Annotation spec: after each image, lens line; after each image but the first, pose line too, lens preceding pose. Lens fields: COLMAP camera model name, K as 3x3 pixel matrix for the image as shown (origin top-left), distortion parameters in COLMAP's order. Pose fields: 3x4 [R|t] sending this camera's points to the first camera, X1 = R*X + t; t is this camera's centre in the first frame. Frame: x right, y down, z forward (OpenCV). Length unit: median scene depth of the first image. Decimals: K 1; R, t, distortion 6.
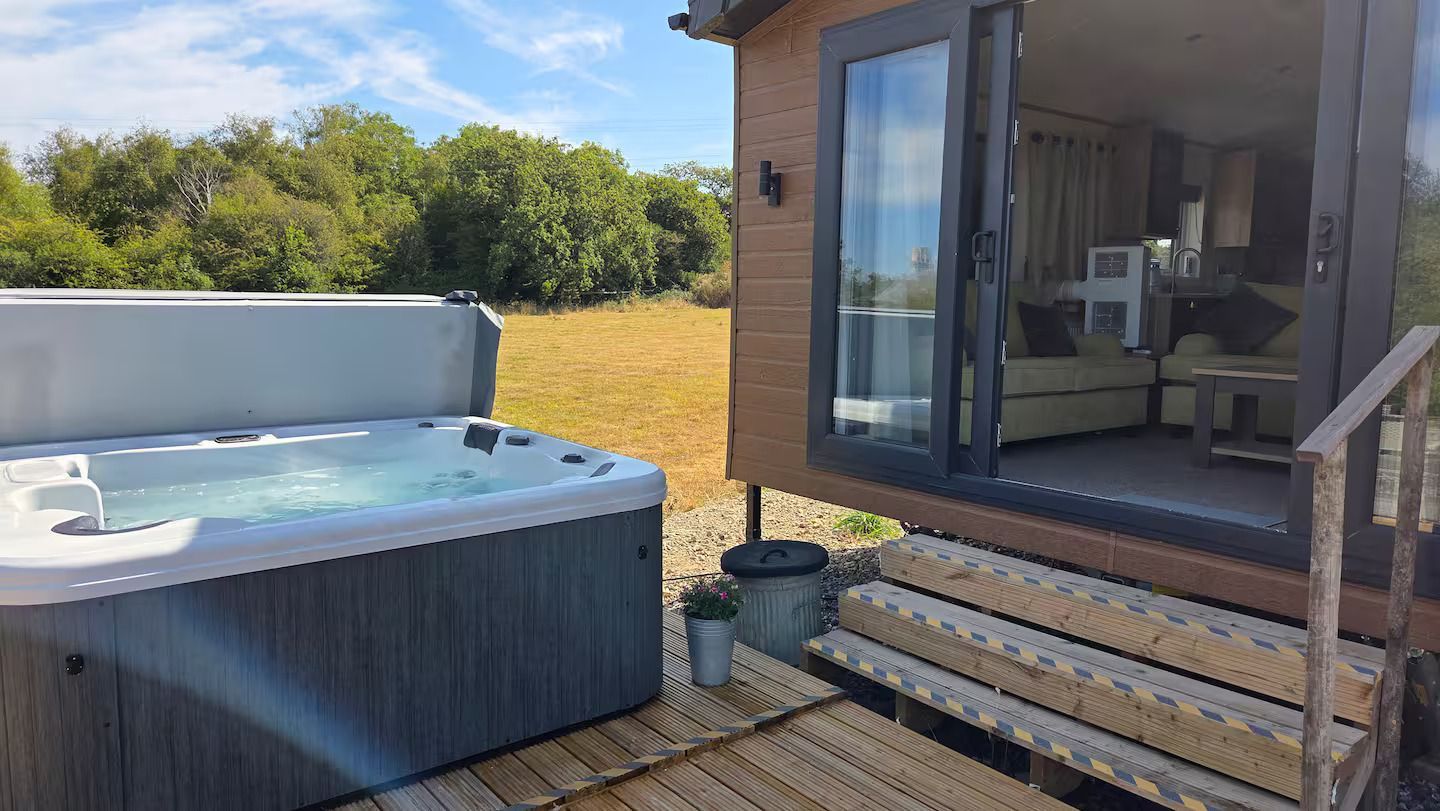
lens RADIAL K [[985.6, 0, 720.0], [0, 985.6, 405.5], [0, 0, 1]] dist [0.096296, -0.091956]
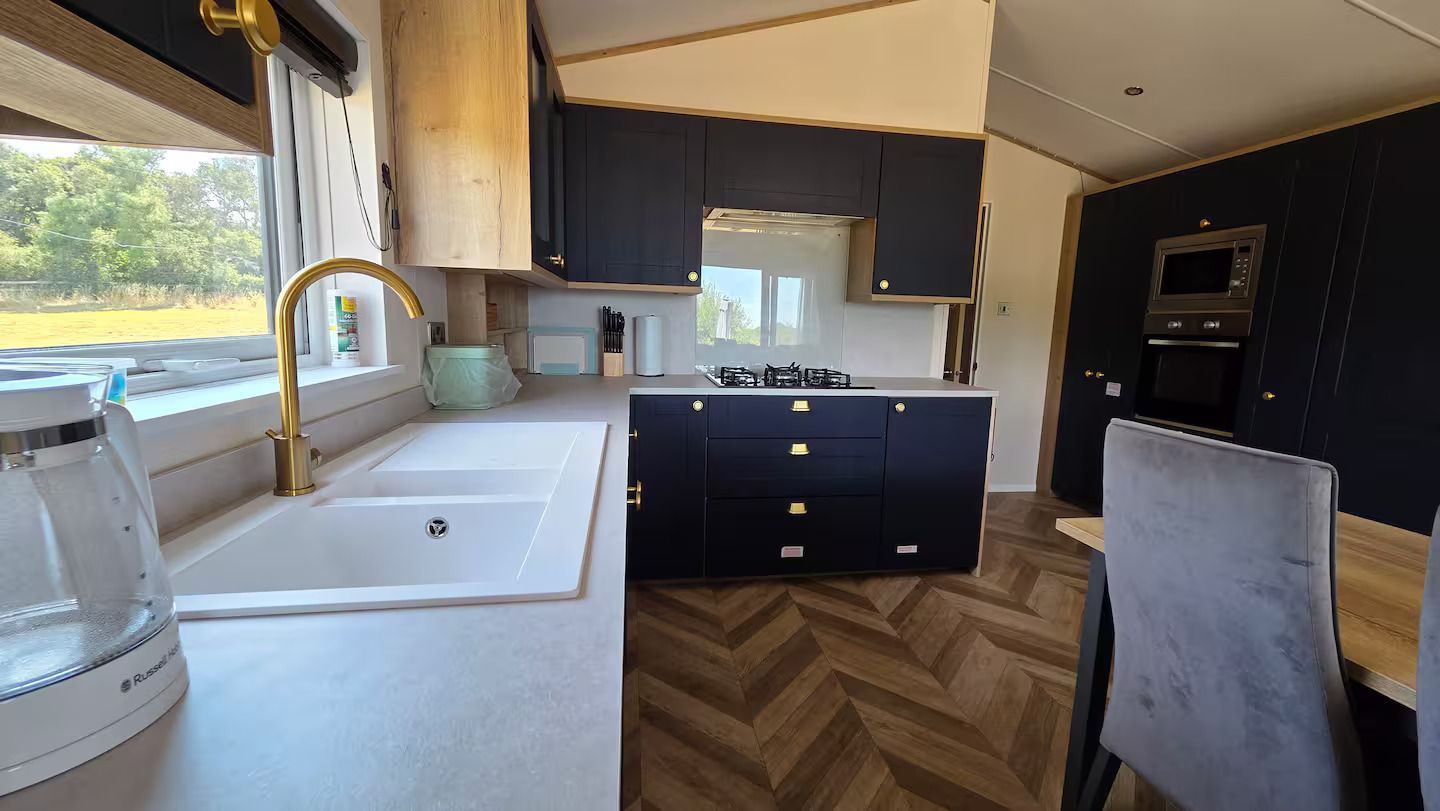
lens RADIAL K [[574.4, 0, 720.0], [0, 574.4, 405.5], [0, 0, 1]] dist [0.000872, -0.000275]
pose [[0.503603, -0.134239, 0.853442, 0.462062], [0.057308, 0.990869, 0.122039, -0.159105], [-0.862032, -0.012550, 0.506698, 1.007094]]
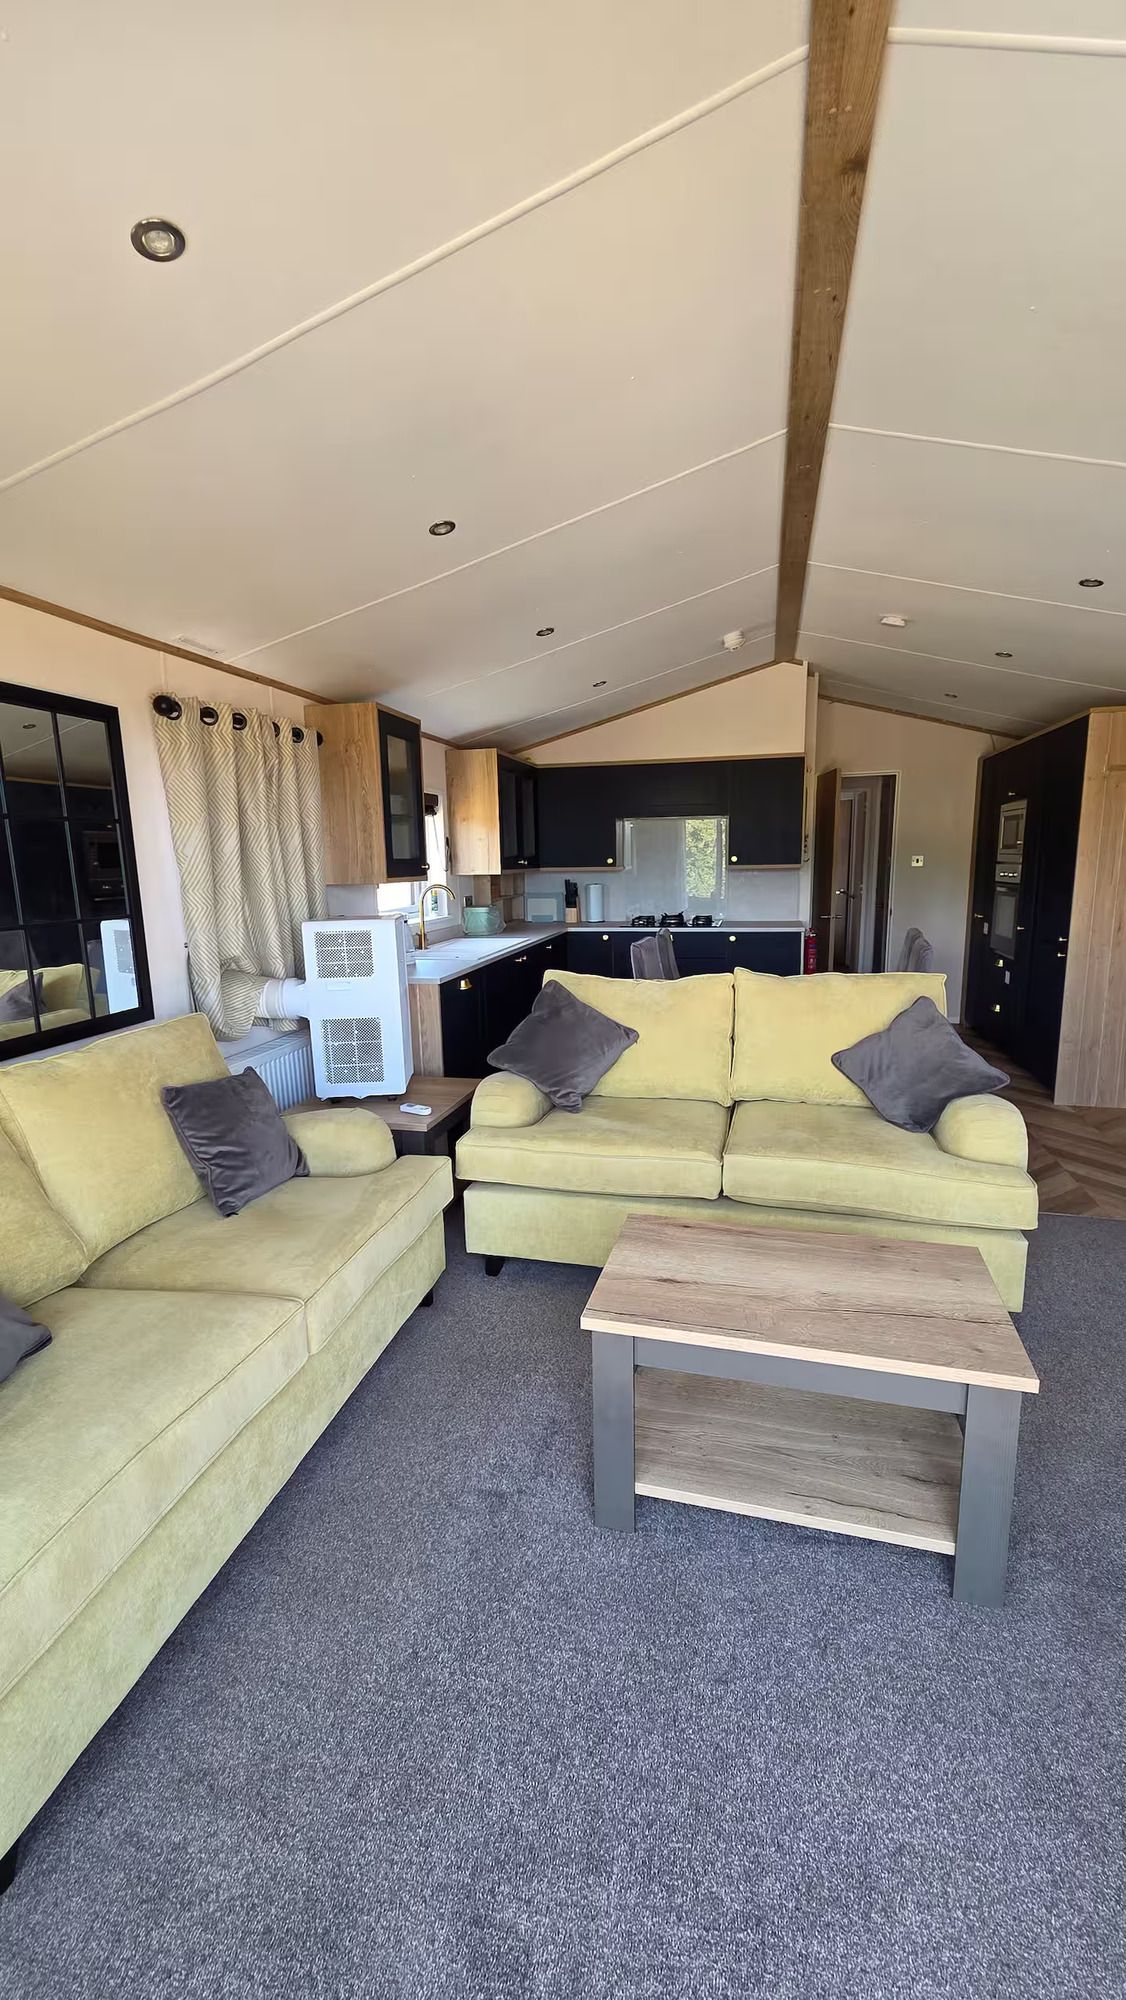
lens RADIAL K [[797.7, 0, 563.0], [0, 797.7, 1000.0], [0, 0, 1]] dist [0.000872, -0.000275]
pose [[0.790289, -0.141810, 0.596099, 0.217171], [0.088598, 0.989073, 0.117837, -0.155175], [-0.606295, -0.040312, 0.794217, 0.567380]]
